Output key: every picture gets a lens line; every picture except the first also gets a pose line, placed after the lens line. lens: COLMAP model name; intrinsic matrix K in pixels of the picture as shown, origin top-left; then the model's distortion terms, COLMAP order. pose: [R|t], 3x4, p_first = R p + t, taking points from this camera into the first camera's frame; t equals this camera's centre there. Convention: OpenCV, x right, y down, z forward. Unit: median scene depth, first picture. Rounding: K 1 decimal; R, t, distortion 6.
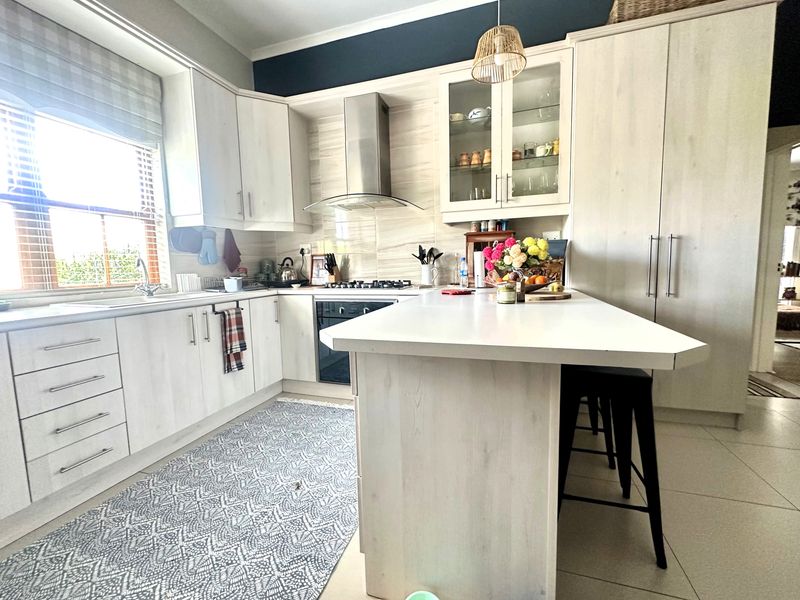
lens RADIAL K [[346.7, 0, 396.7], [0, 346.7, 300.3], [0, 0, 1]] dist [-0.000193, 0.000370]
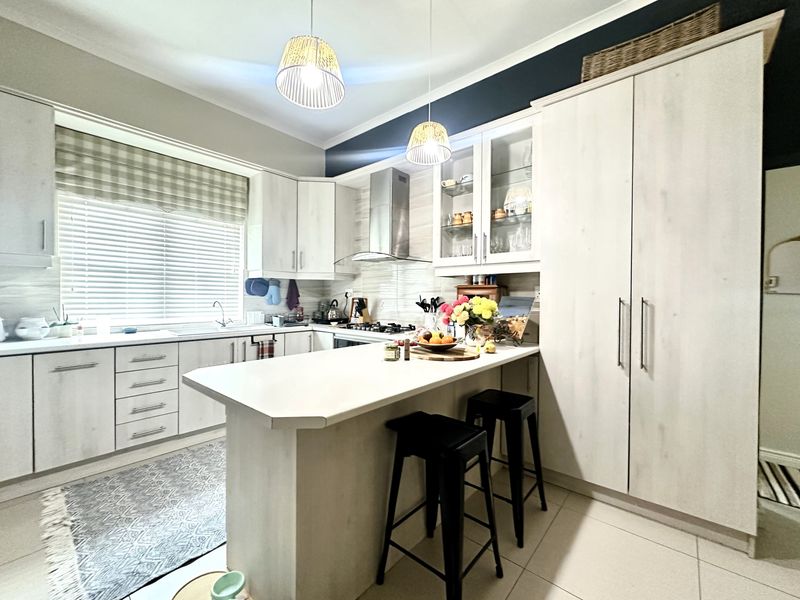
lens RADIAL K [[336.9, 0, 391.1], [0, 336.9, 299.8], [0, 0, 1]] dist [-0.000214, -0.000071]
pose [[0.919633, 0.034377, -0.391272, 0.446344], [-0.067998, 0.995055, -0.072394, -0.065698], [0.386849, 0.093182, 0.917423, -0.028814]]
